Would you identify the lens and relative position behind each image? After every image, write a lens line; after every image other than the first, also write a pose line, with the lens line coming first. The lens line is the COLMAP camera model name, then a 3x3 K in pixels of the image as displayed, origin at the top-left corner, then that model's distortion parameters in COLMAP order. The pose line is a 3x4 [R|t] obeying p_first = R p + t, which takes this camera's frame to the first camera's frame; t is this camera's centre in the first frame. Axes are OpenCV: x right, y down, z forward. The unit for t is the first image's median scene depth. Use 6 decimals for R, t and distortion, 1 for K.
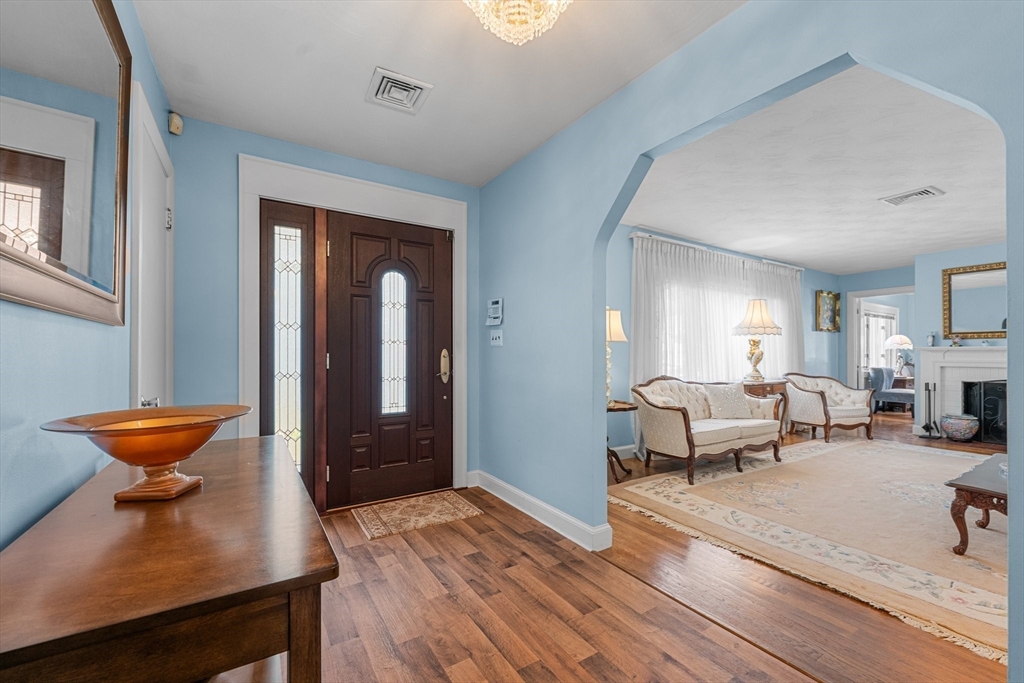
lens RADIAL K [[420.6, 0, 516.1], [0, 420.6, 350.9], [0, 0, 1]] dist [0.002056, -0.001271]
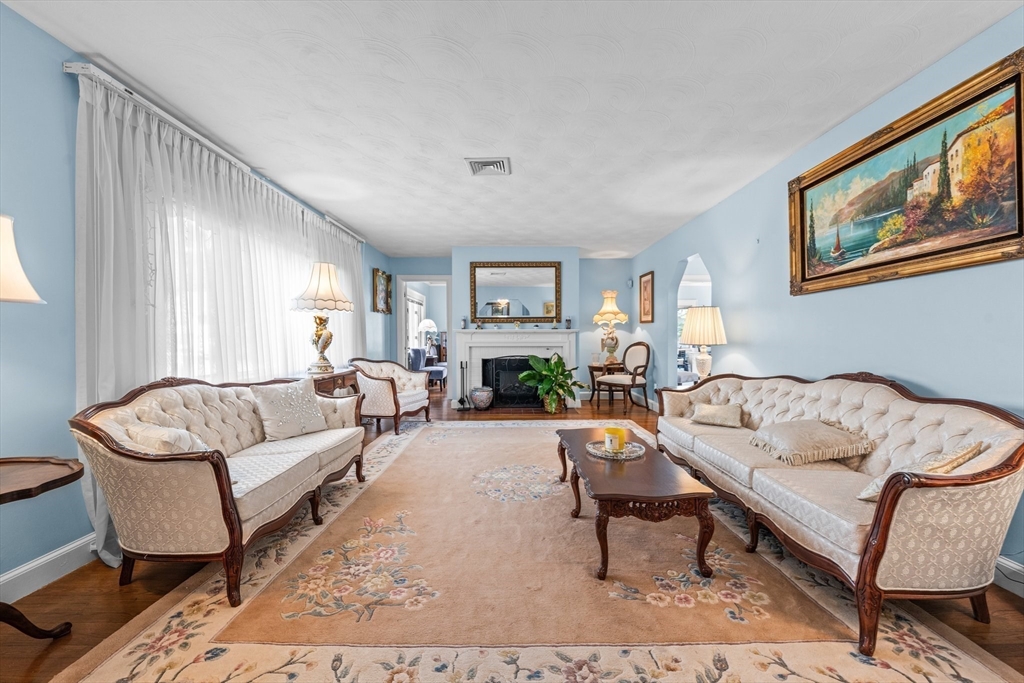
lens RADIAL K [[420.6, 0, 517.9], [0, 420.6, 345.4], [0, 0, 1]] dist [0.002056, -0.001271]
pose [[0.532833, -0.021851, 0.845938, 0.138605], [-0.001569, 0.999639, 0.026810, 0.003351], [-0.846219, -0.015613, 0.532607, 0.351556]]
